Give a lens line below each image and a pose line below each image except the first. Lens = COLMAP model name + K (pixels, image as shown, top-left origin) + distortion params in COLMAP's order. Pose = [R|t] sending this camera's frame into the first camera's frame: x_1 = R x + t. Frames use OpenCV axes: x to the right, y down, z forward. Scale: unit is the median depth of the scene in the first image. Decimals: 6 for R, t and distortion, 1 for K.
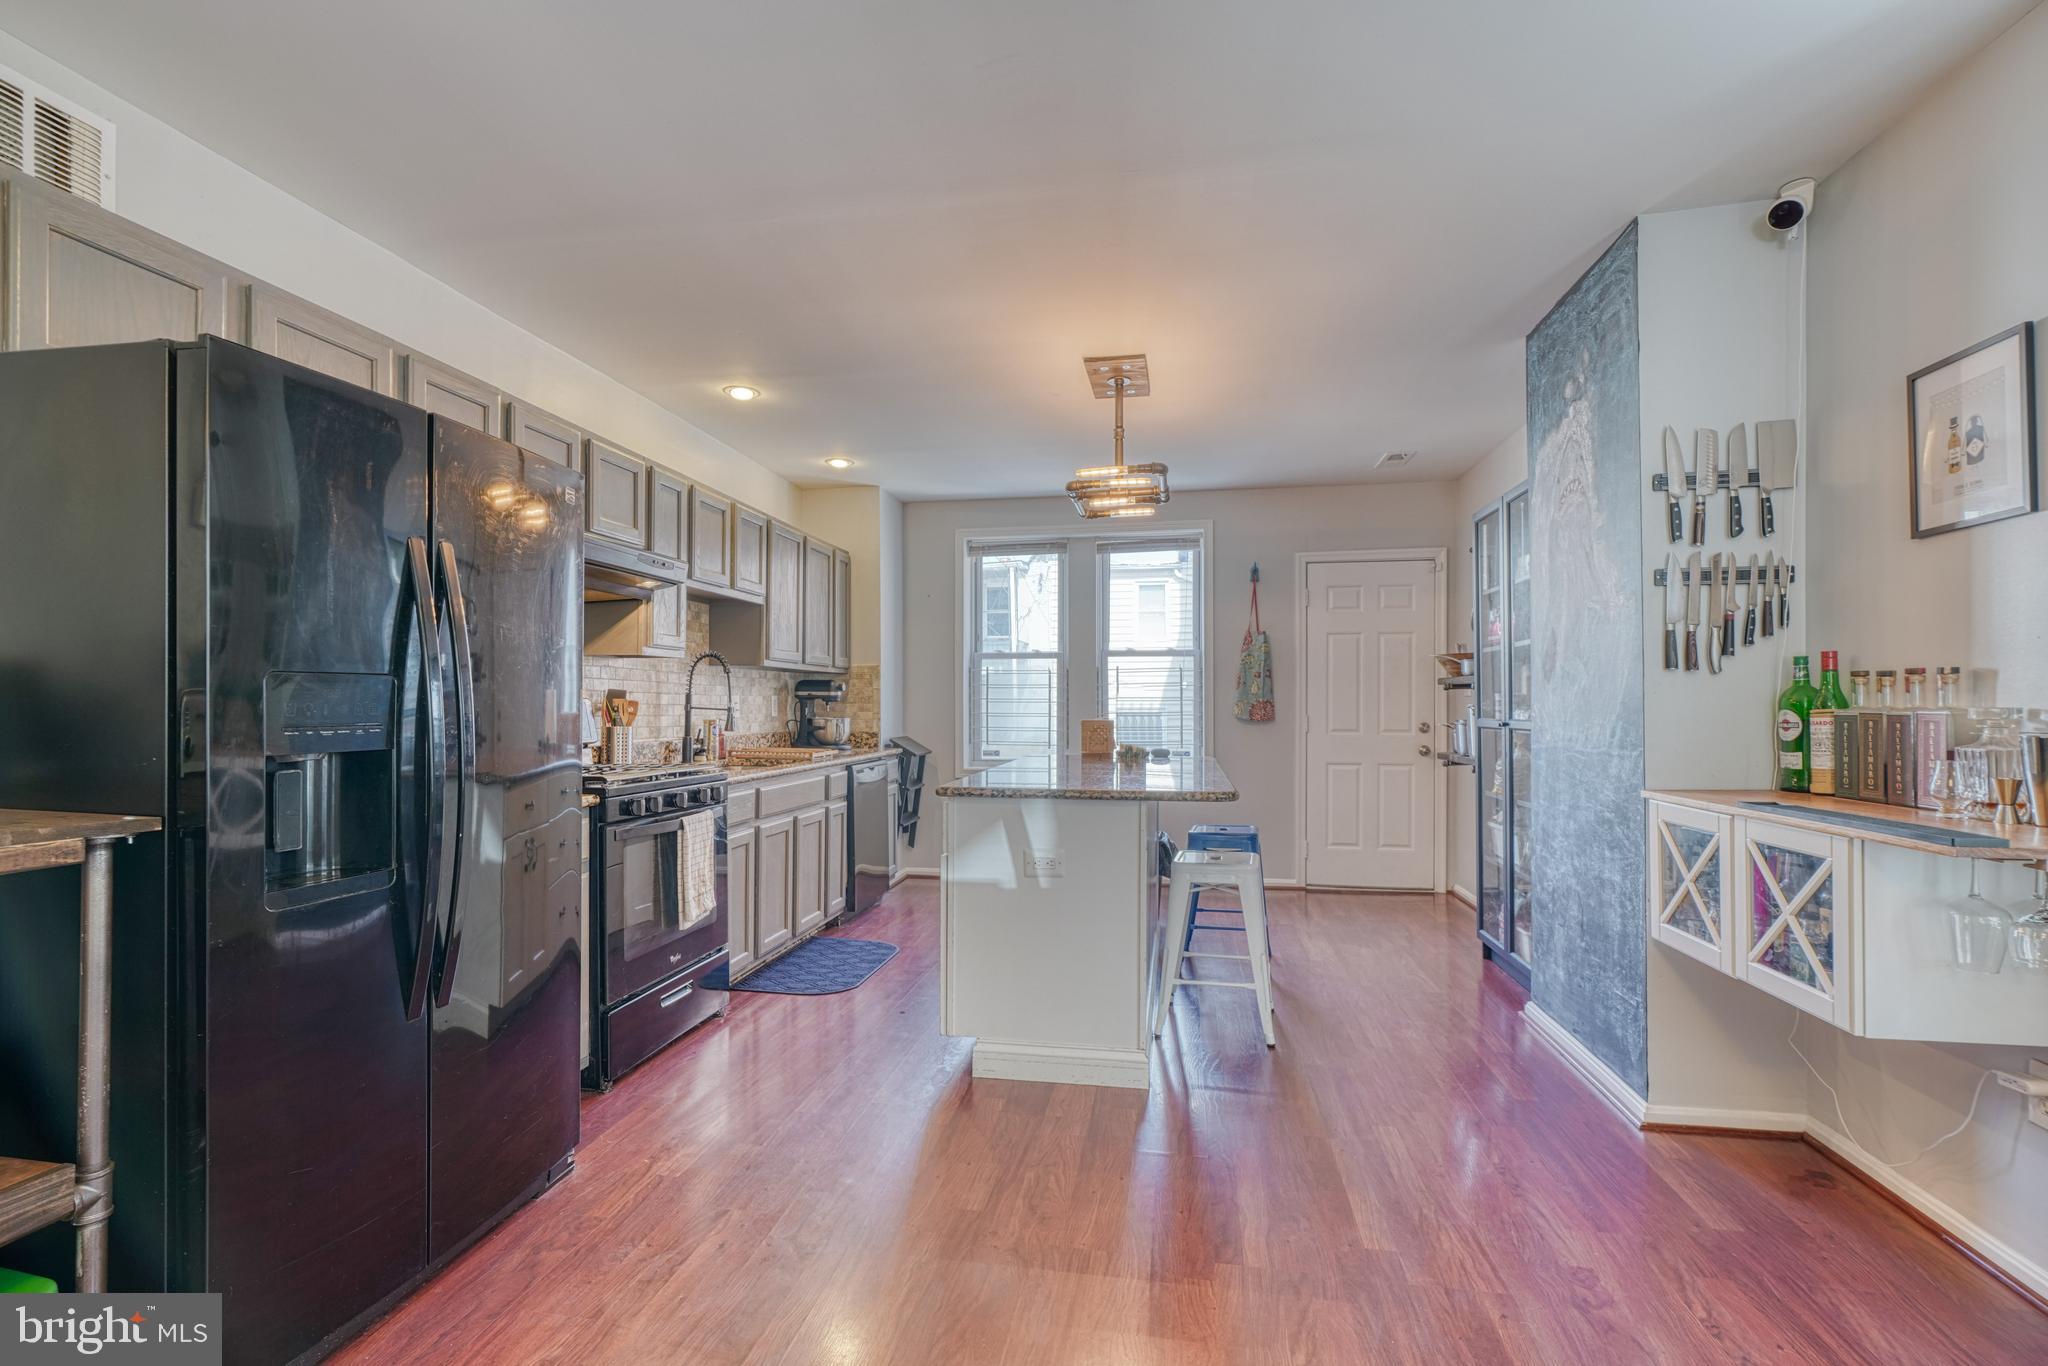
lens RADIAL K [[919.8, 0, 1023.1], [0, 919.8, 705.2], [0, 0, 1]] dist [-0.002506, 0.000409]
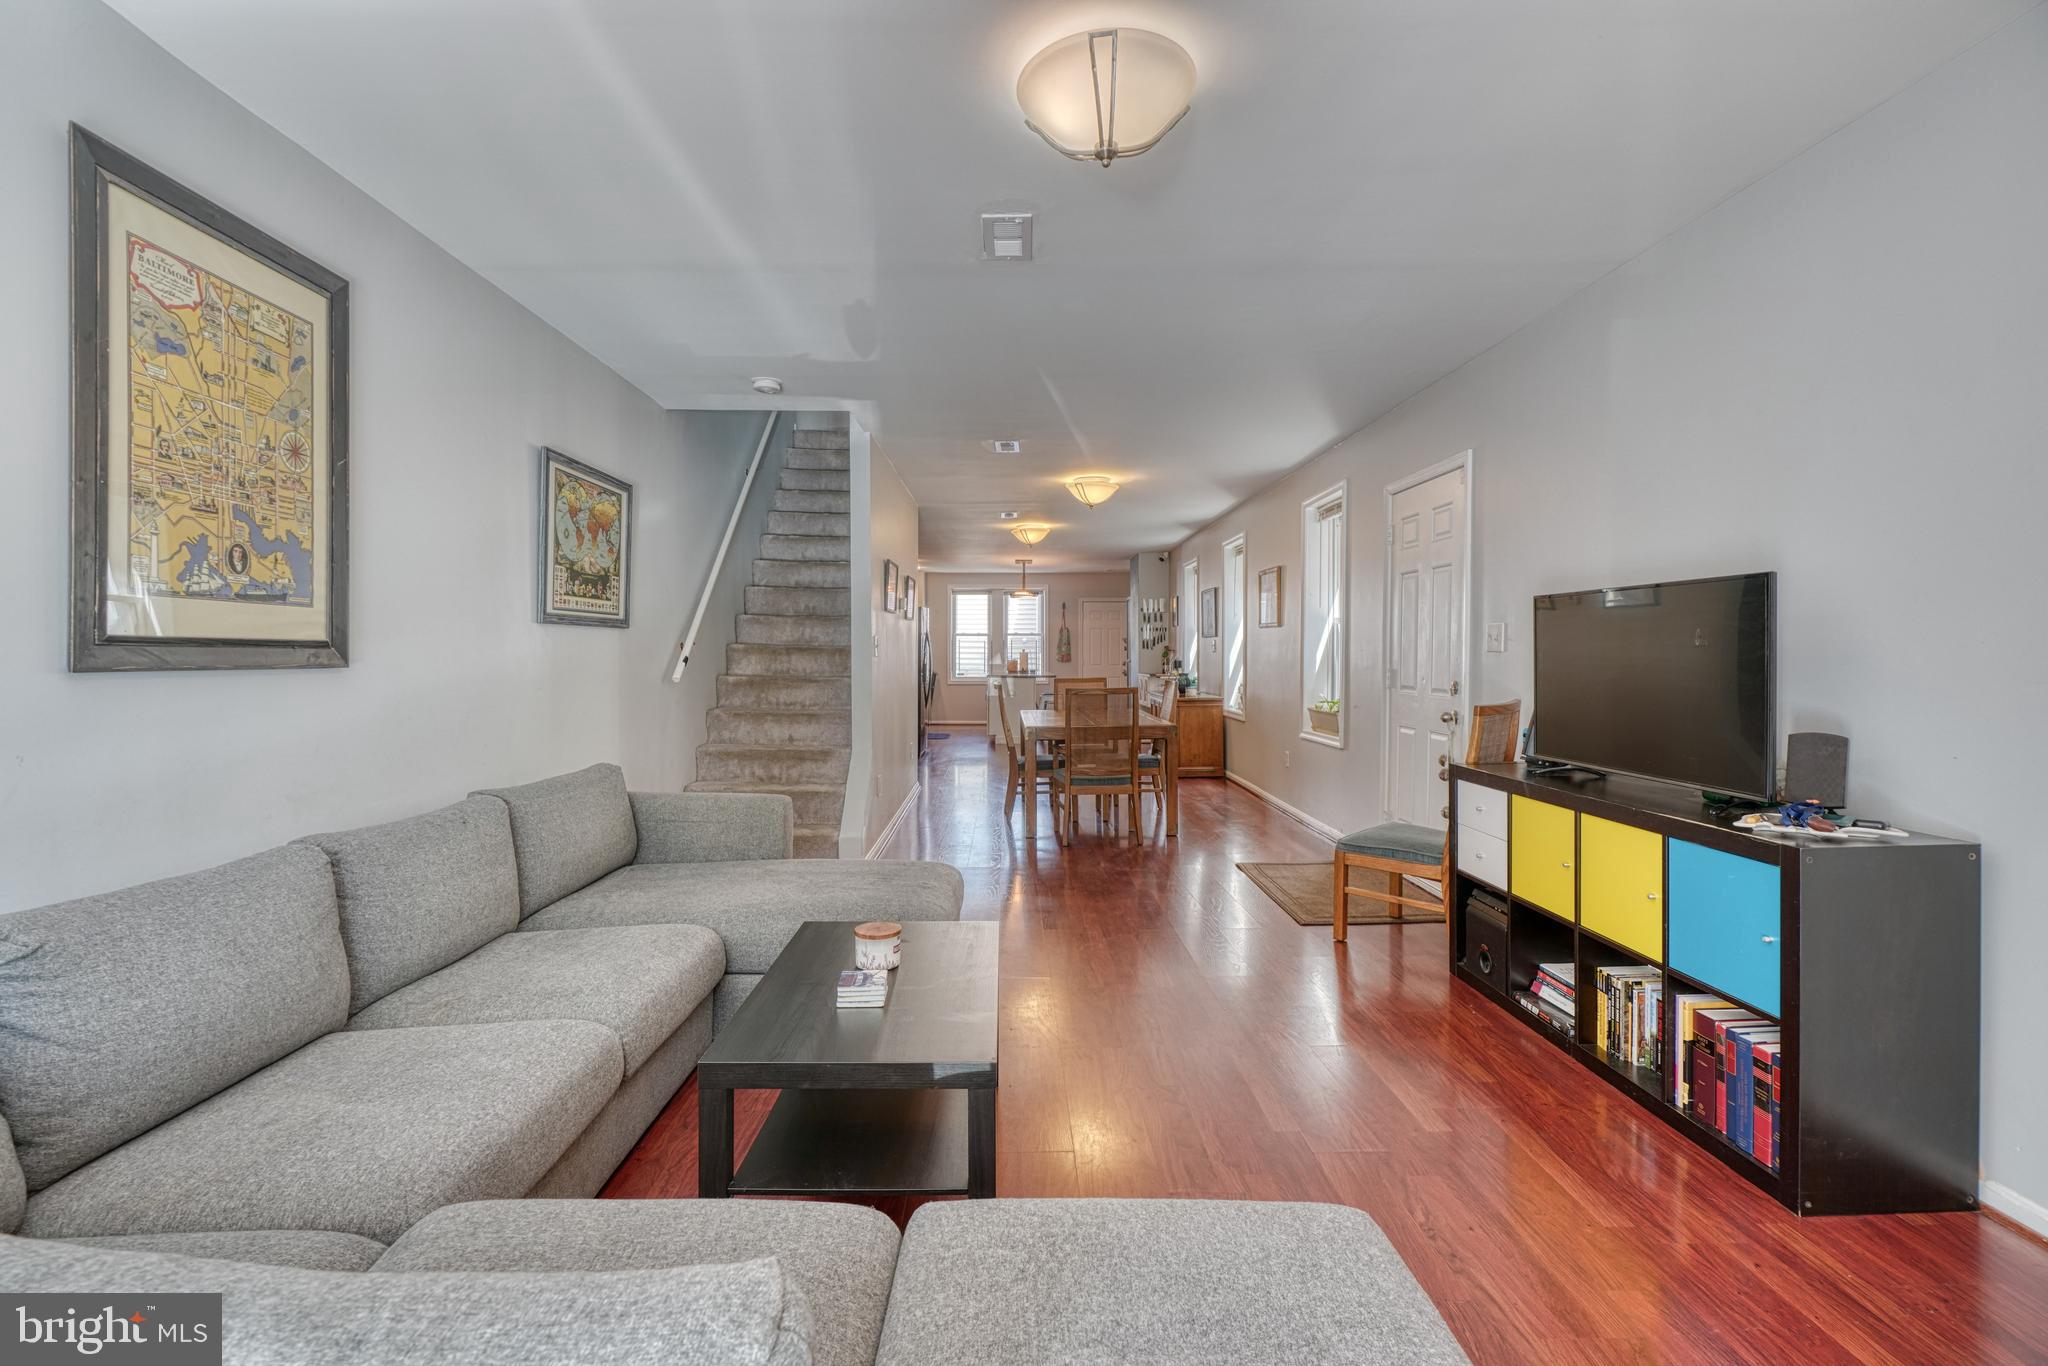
lens RADIAL K [[898.0, 0, 1001.5], [0, 898.0, 660.2], [0, 0, 1]] dist [-0.001077, 0.004356]
pose [[0.986738, -0.000260, 0.162321, -0.527512], [-0.001163, 0.999962, 0.008670, -0.012133], [-0.162317, -0.008743, 0.986700, -2.328281]]
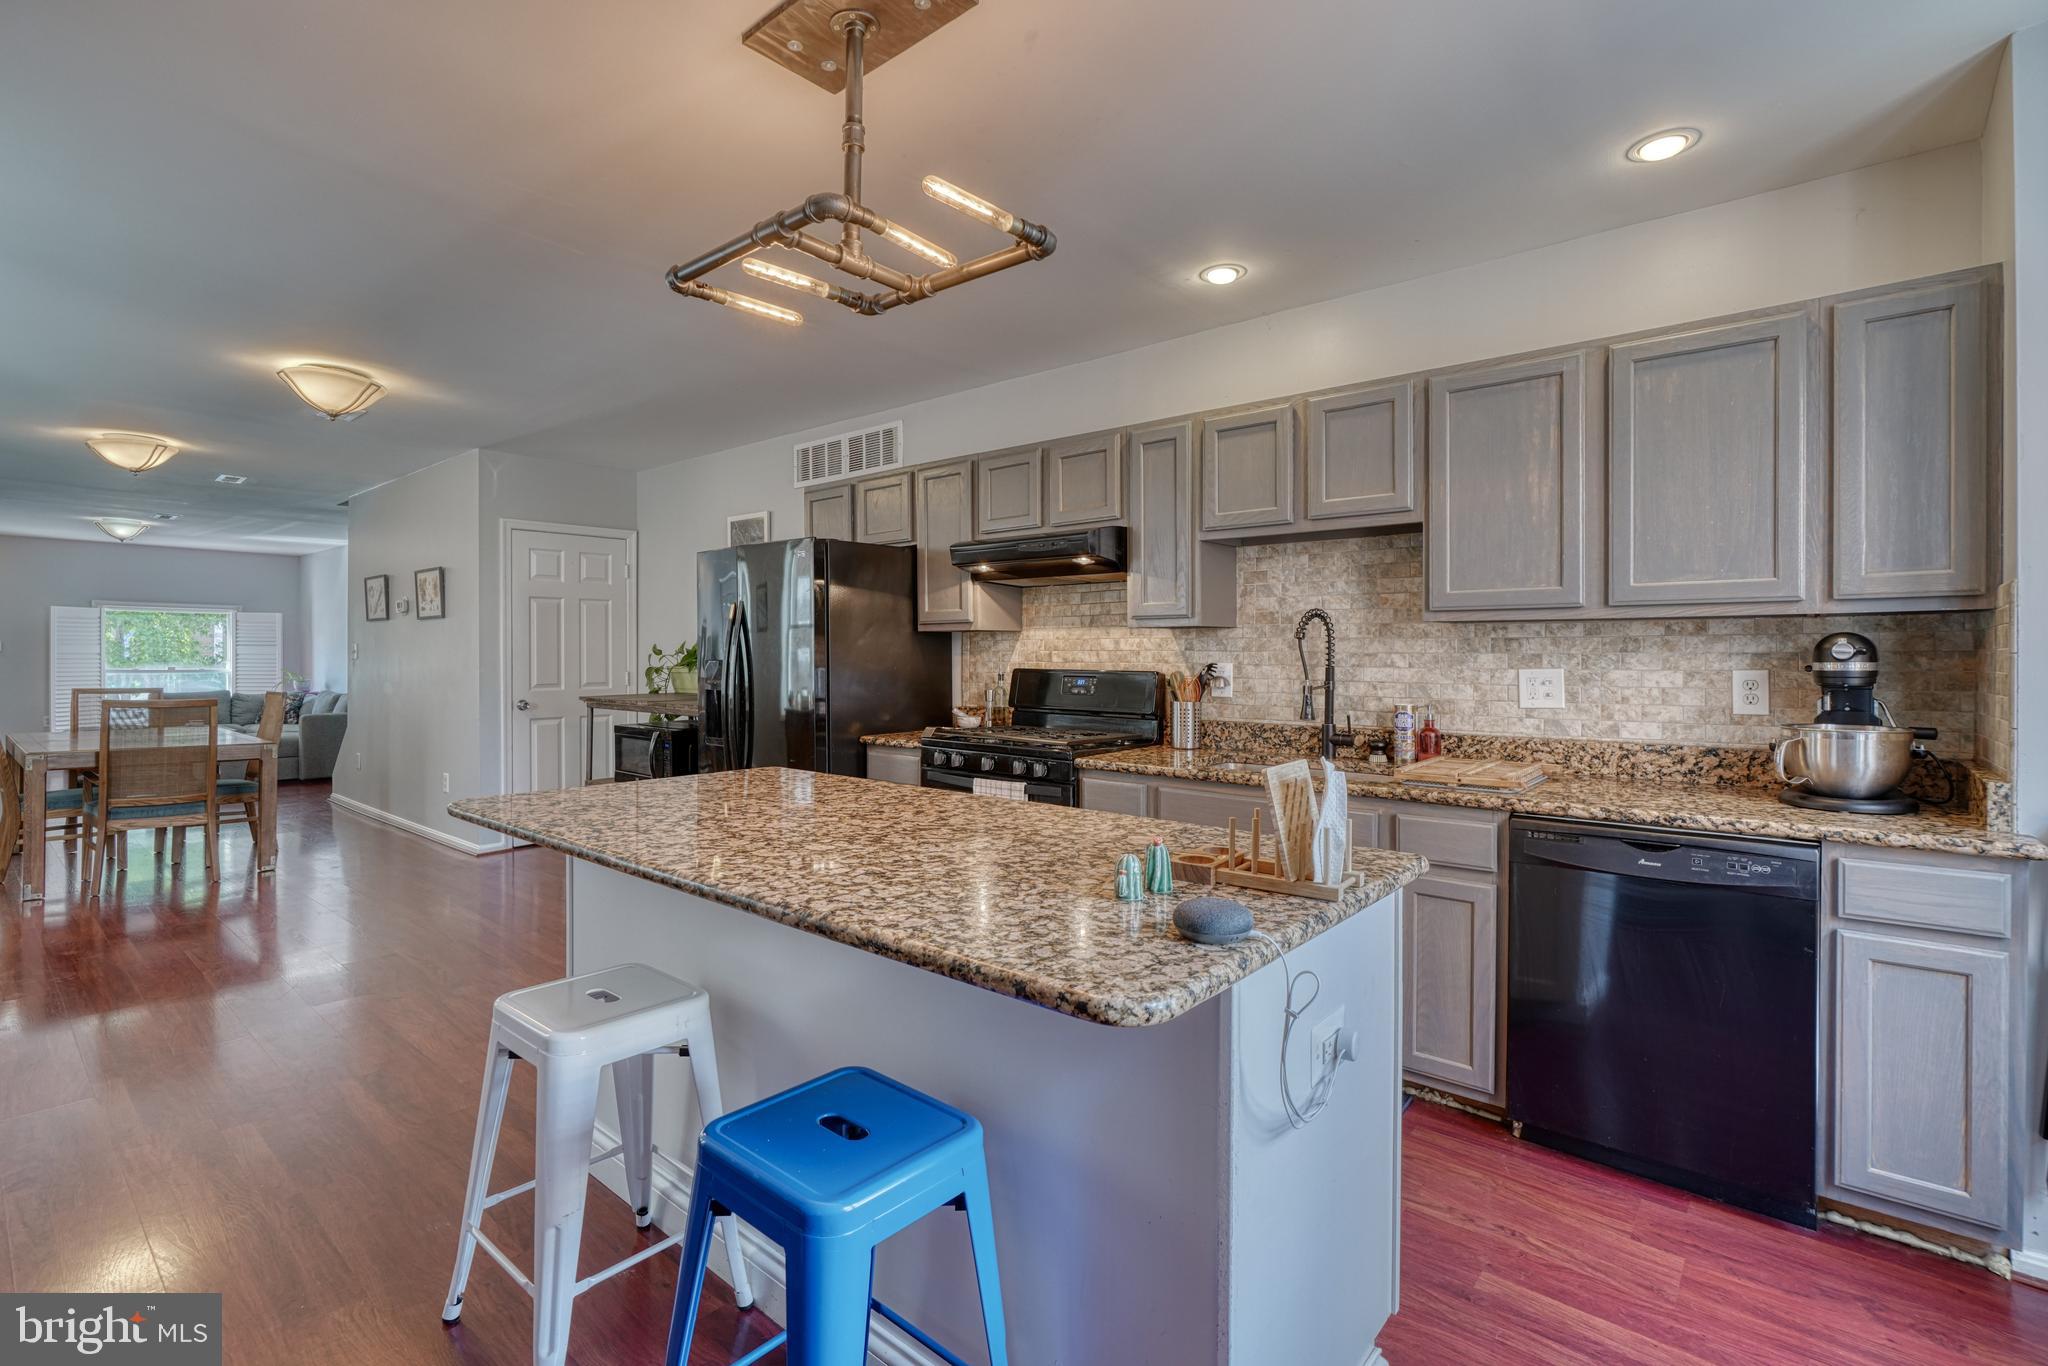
lens RADIAL K [[939.0, 0, 1009.7], [0, 939.0, 660.6], [0, 0, 1]] dist [-0.011823, 0.005222]
pose [[-0.519100, 0.003696, -0.854706, 0.473795], [-0.004491, 0.999965, 0.007051, -0.024297], [0.854702, 0.007499, -0.519065, 1.312738]]
